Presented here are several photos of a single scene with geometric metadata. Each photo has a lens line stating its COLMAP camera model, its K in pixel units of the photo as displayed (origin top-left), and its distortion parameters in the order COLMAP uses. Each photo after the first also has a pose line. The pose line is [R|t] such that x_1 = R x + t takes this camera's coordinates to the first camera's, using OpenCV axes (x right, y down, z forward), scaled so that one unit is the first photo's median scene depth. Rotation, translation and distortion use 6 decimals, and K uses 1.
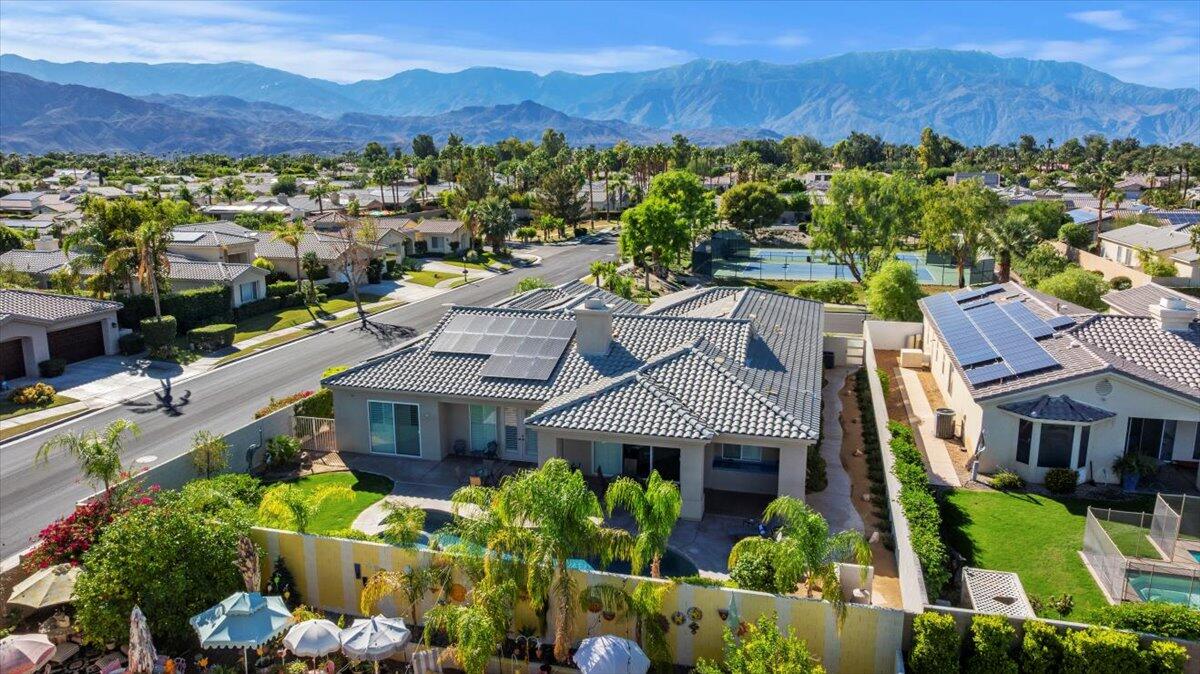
lens RADIAL K [[837.3, 0, 600.0], [0, 837.3, 337.0], [0, 0, 1]] dist [0.003488, 0.000121]
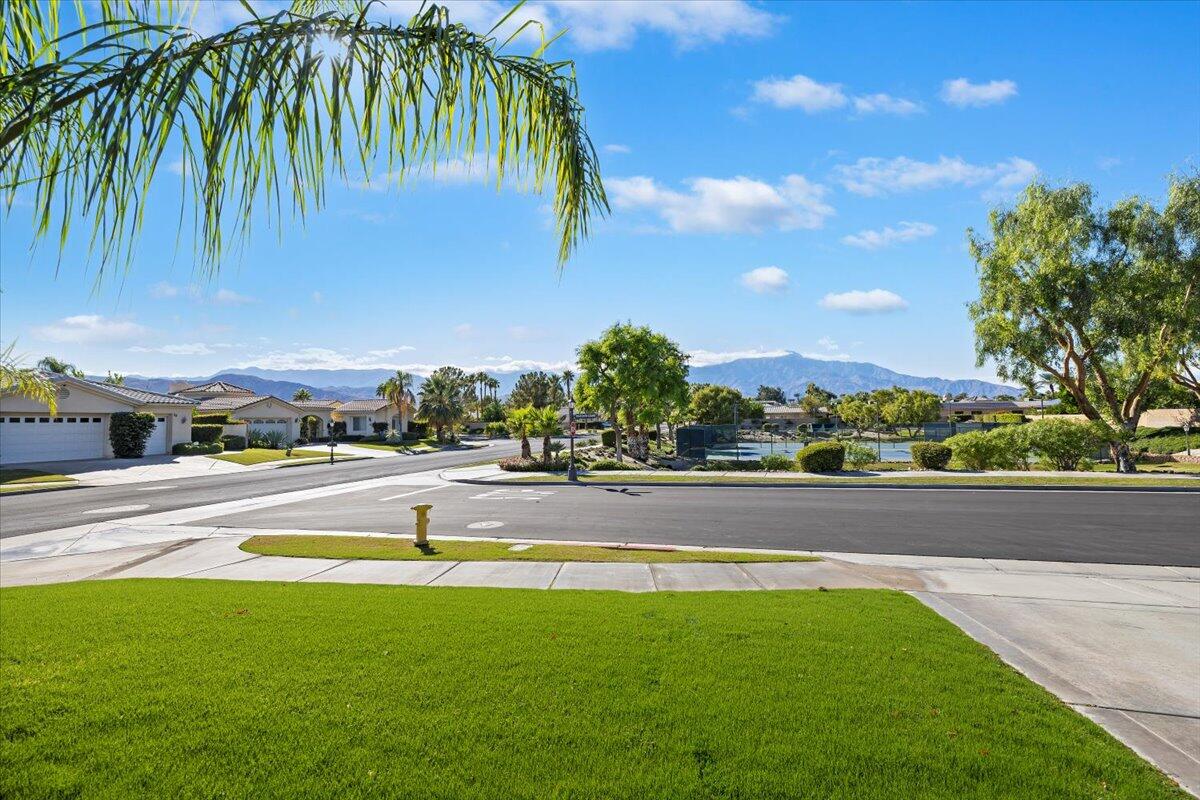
lens RADIAL K [[513.0, 0, 595.6], [0, 513.0, 392.7], [0, 0, 1]] dist [0.001415, 0.000003]
pose [[0.999855, -0.016984, 0.001467, 0.032593], [0.016782, 0.965523, -0.259776, -0.009712], [0.002995, 0.259763, 0.965668, 0.516115]]
